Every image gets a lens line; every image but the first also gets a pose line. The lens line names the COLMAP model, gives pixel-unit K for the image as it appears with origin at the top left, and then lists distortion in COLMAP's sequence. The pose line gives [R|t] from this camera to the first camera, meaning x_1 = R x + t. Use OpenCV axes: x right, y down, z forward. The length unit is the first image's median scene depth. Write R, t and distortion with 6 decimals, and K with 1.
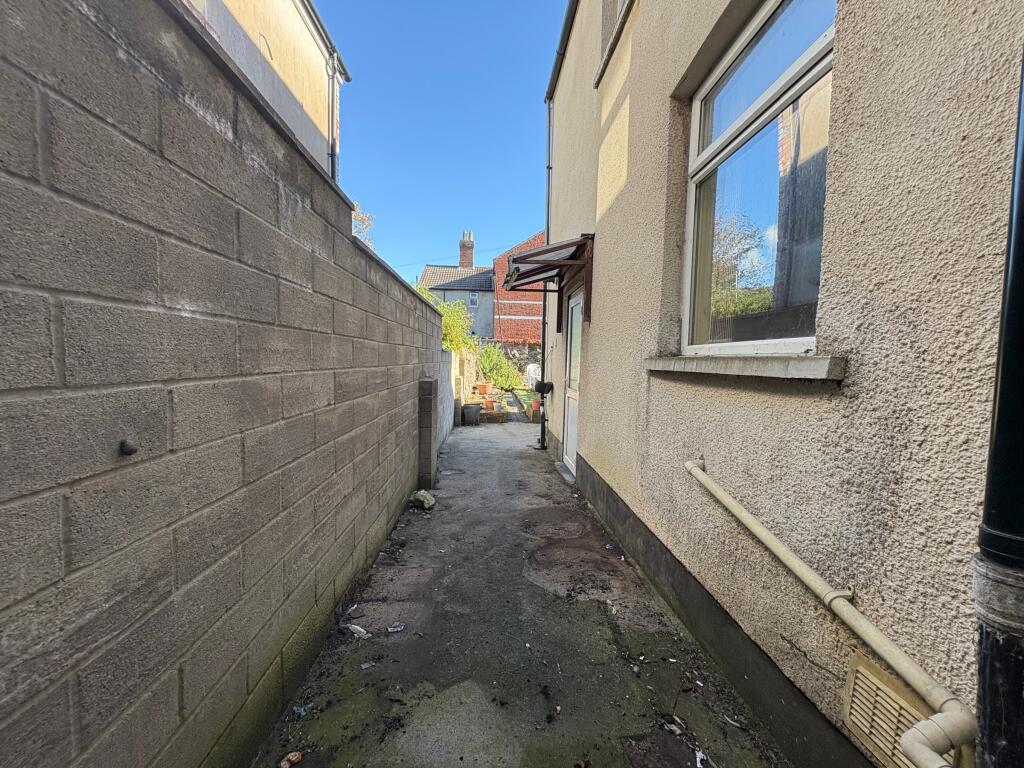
lens RADIAL K [[407.9, 0, 513.1], [0, 407.9, 384.5], [0, 0, 1]] dist [0.003029, -0.001213]
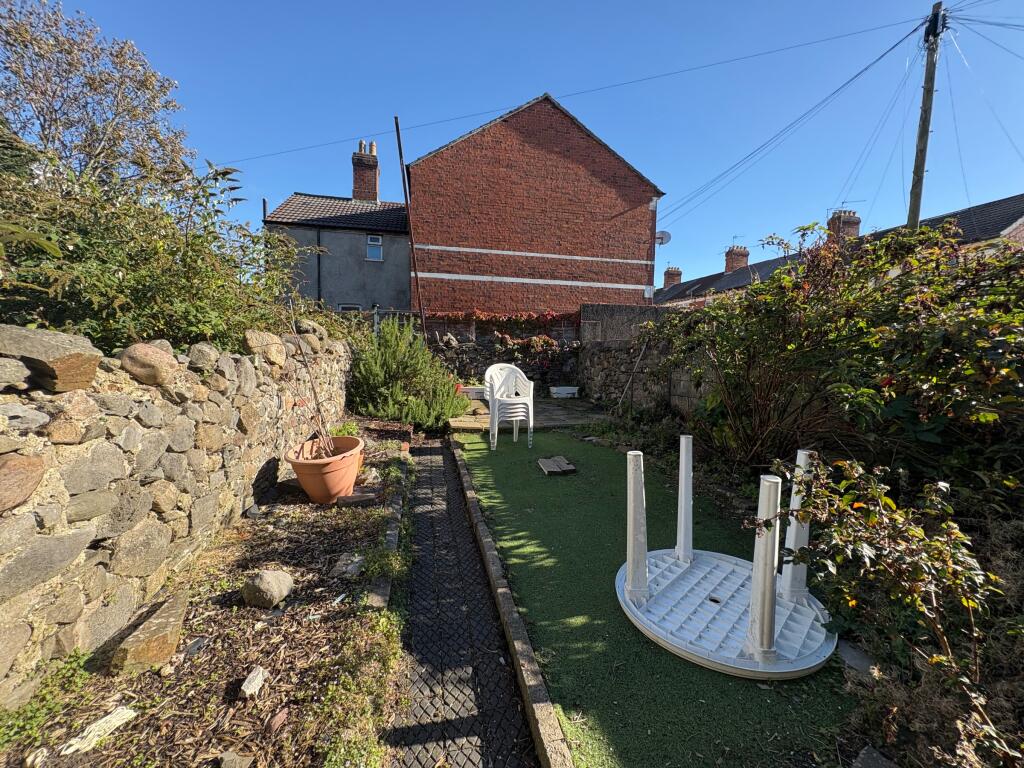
lens RADIAL K [[407.9, 0, 509.4], [0, 407.9, 385.2], [0, 0, 1]] dist [0.003029, -0.001213]
pose [[0.988630, -0.016952, 0.149408, 0.001271], [0.014570, 0.999749, 0.017022, -0.028665], [-0.149659, -0.014651, 0.988629, 0.490136]]
